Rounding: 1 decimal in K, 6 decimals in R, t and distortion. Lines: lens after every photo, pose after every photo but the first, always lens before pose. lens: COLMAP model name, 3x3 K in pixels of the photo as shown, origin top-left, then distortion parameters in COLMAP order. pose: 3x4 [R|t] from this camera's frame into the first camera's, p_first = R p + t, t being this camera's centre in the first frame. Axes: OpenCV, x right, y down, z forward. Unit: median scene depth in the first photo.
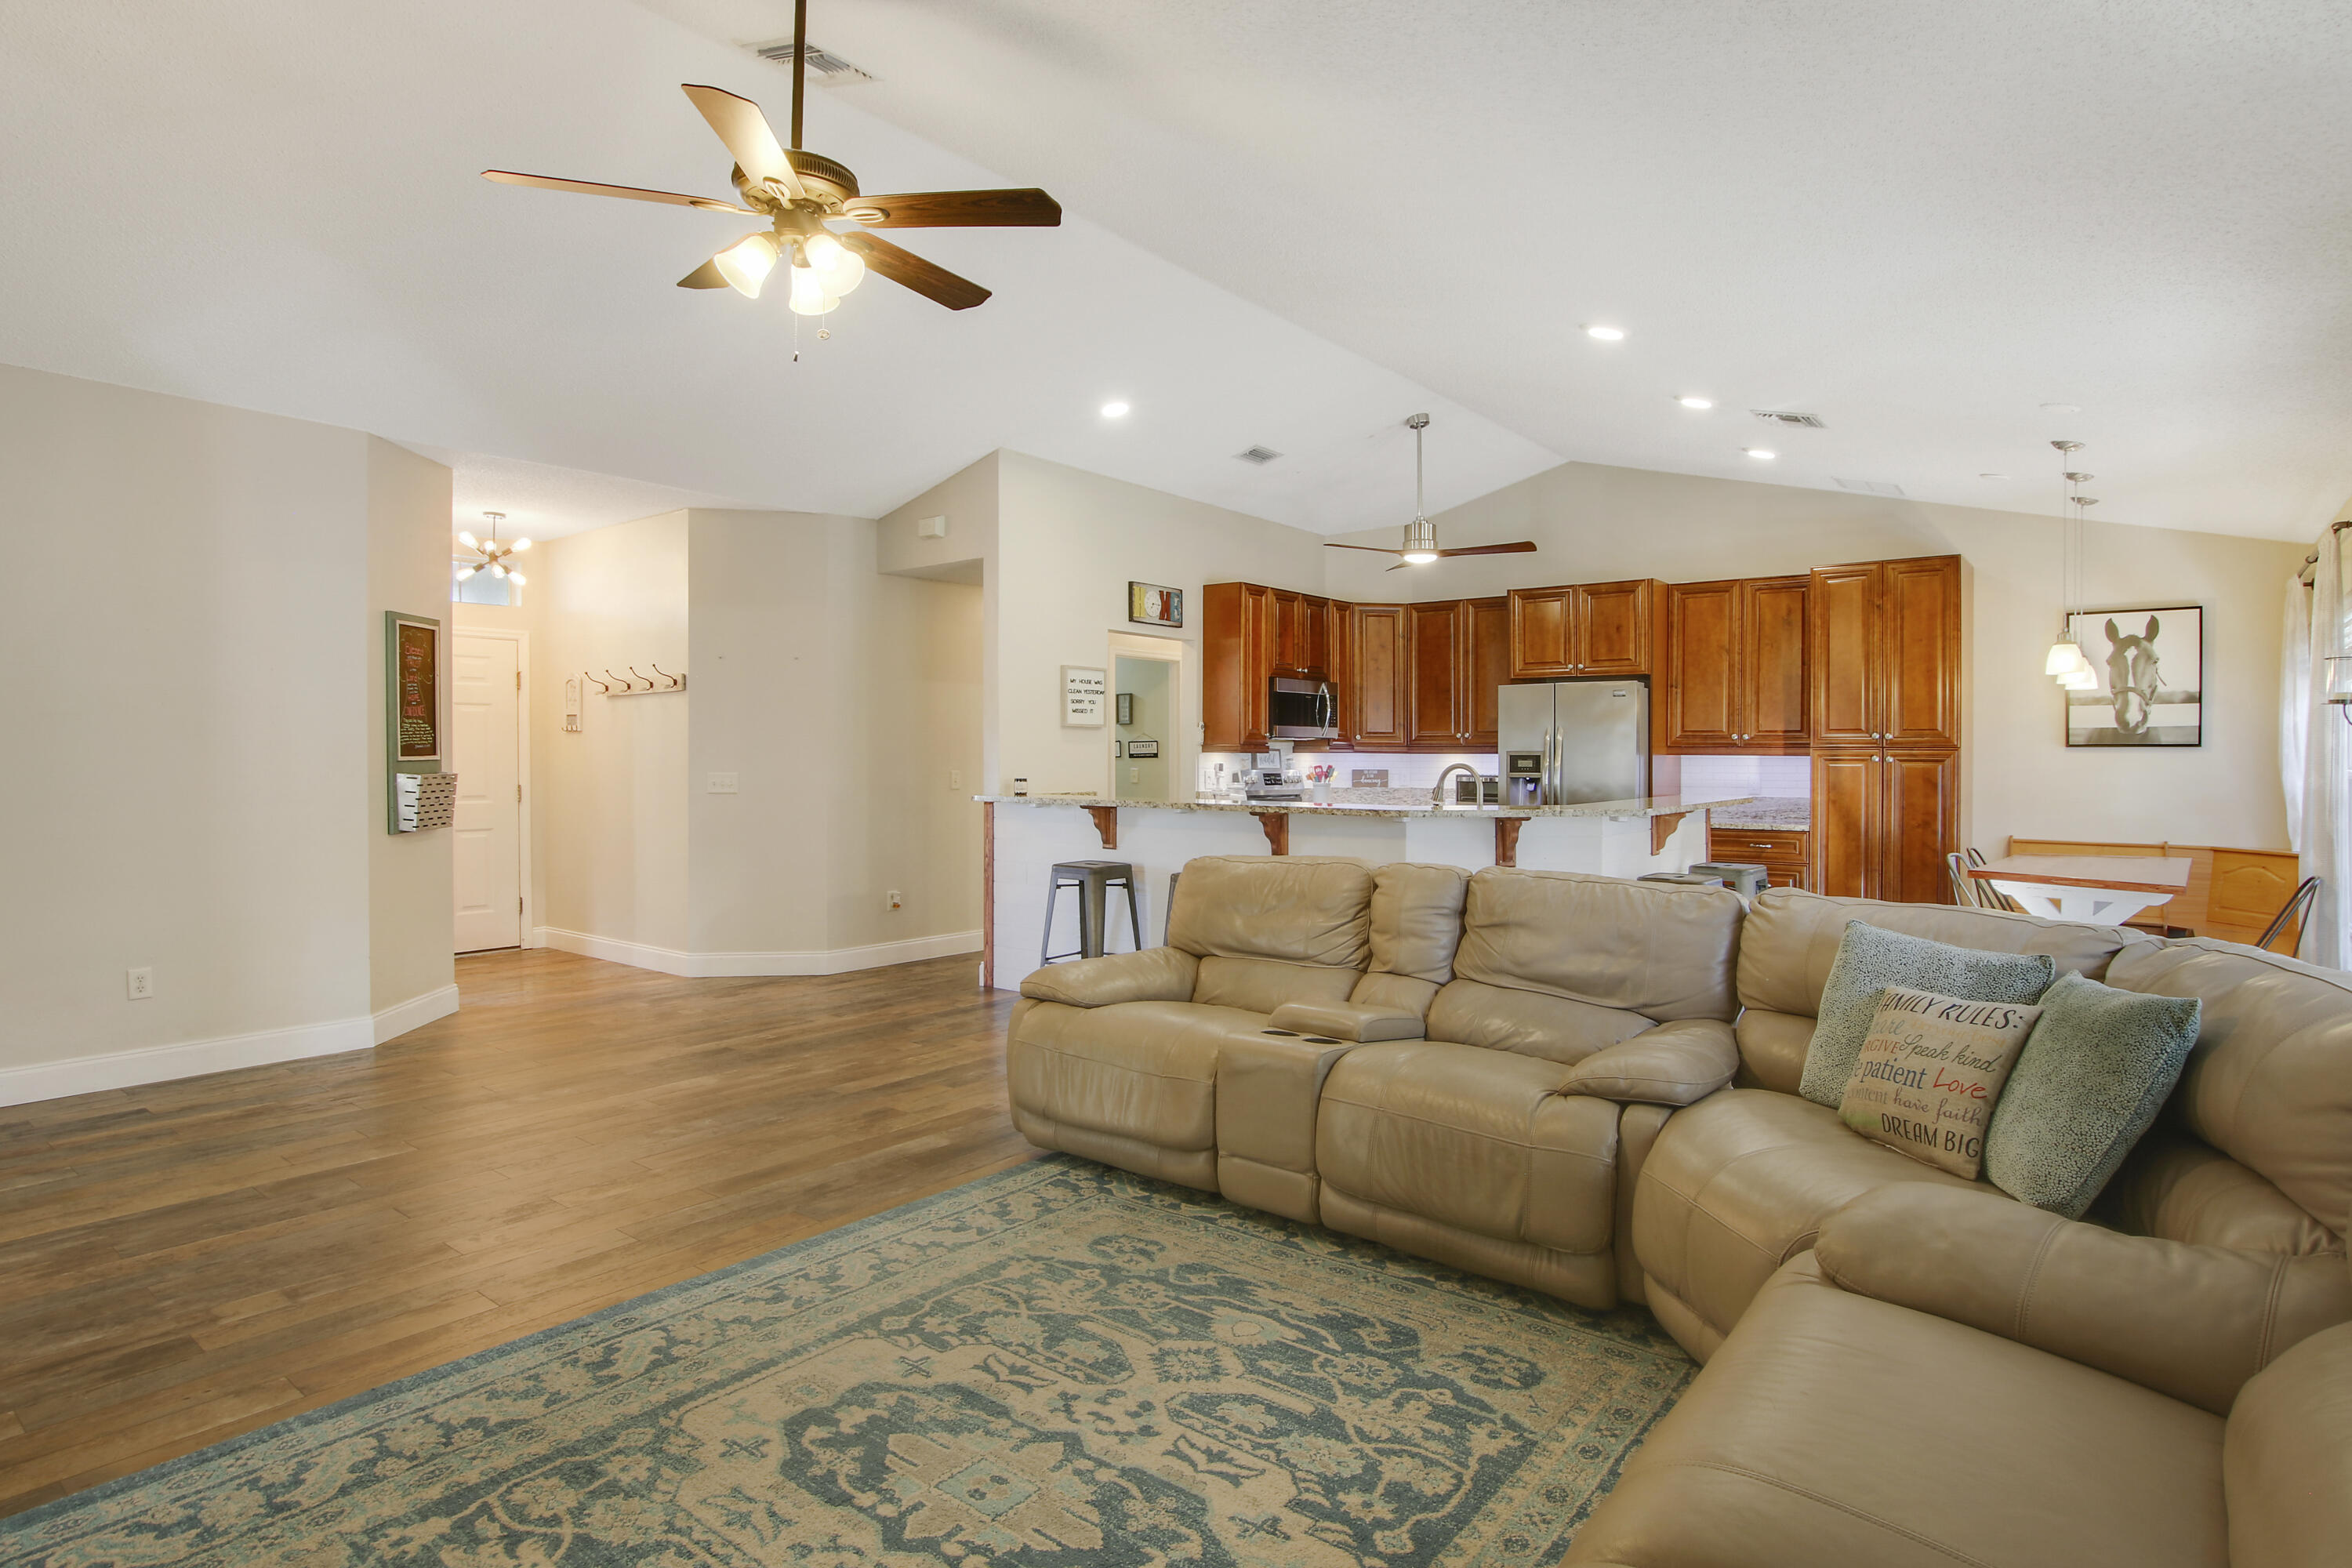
lens RADIAL K [[1222.3, 0, 1176.5], [0, 1222.3, 793.4], [0, 0, 1]] dist [-0.021479, 0.003012]
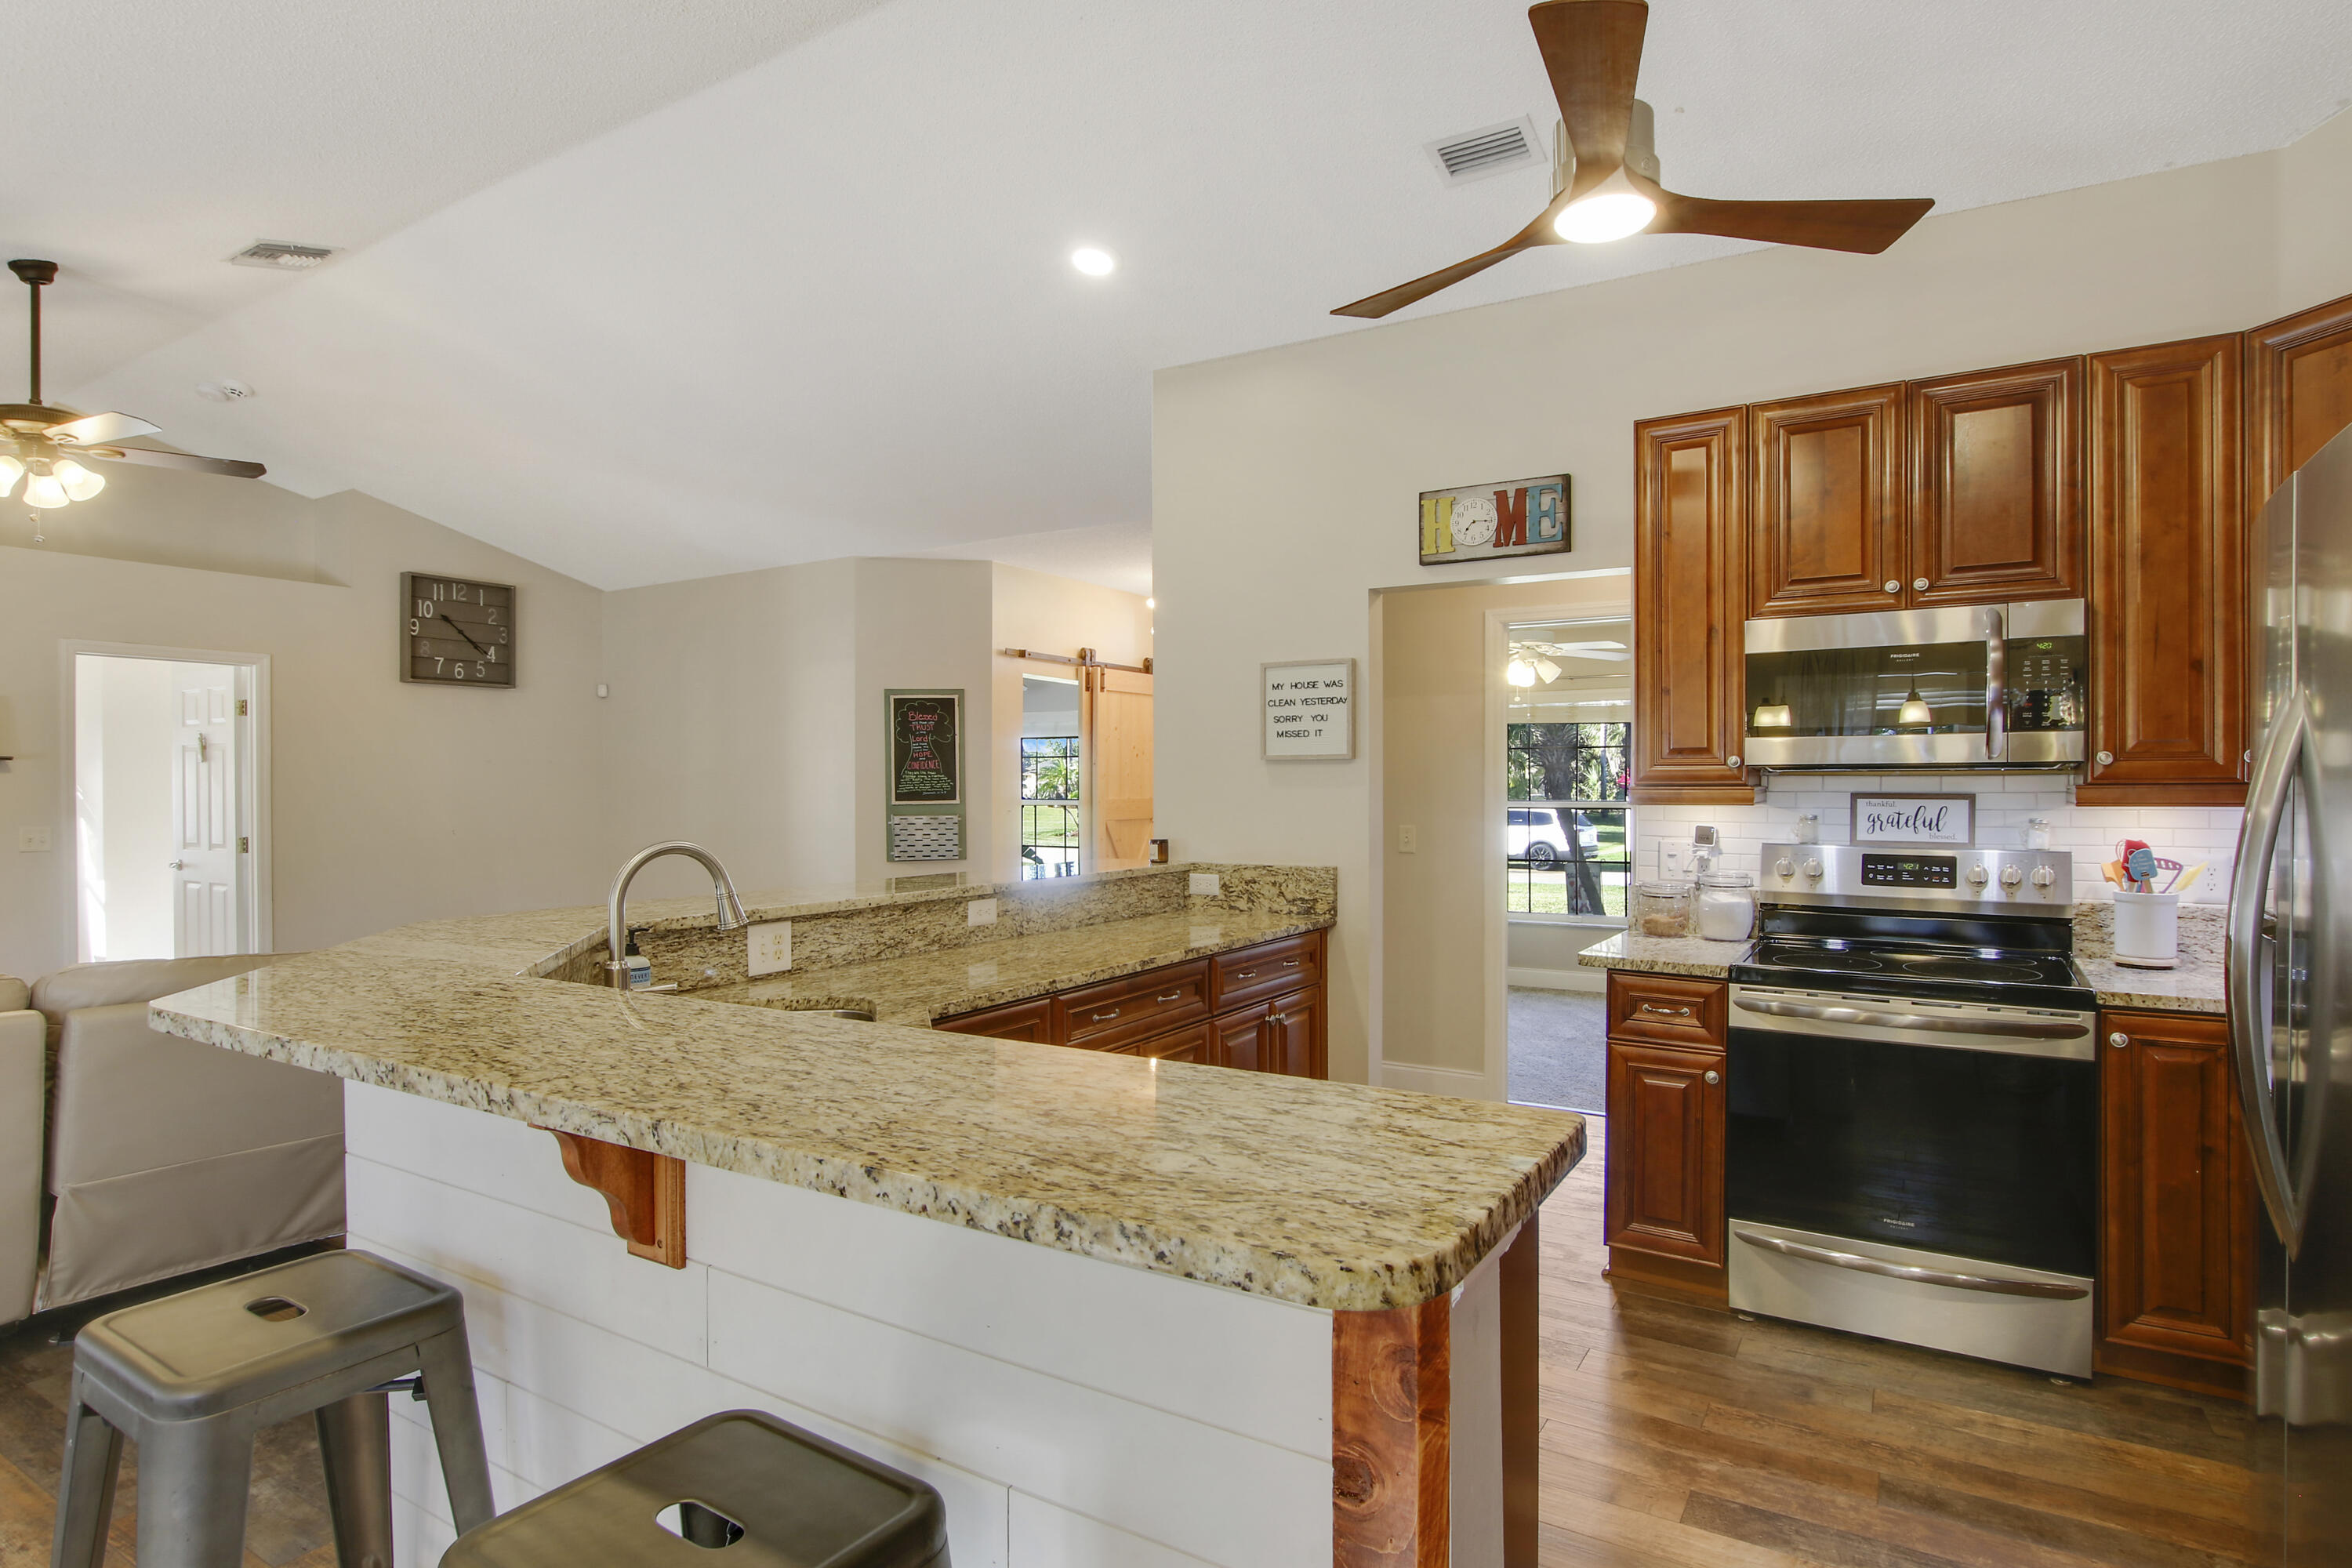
lens RADIAL K [[1222.3, 0, 1156.2], [0, 1222.3, 810.4], [0, 0, 1]] dist [-0.021479, 0.003012]
pose [[0.119849, 0.014533, -0.992686, 0.635182], [-0.029289, 0.999509, 0.011097, -0.040923], [0.992360, 0.027745, 0.120216, 1.035637]]
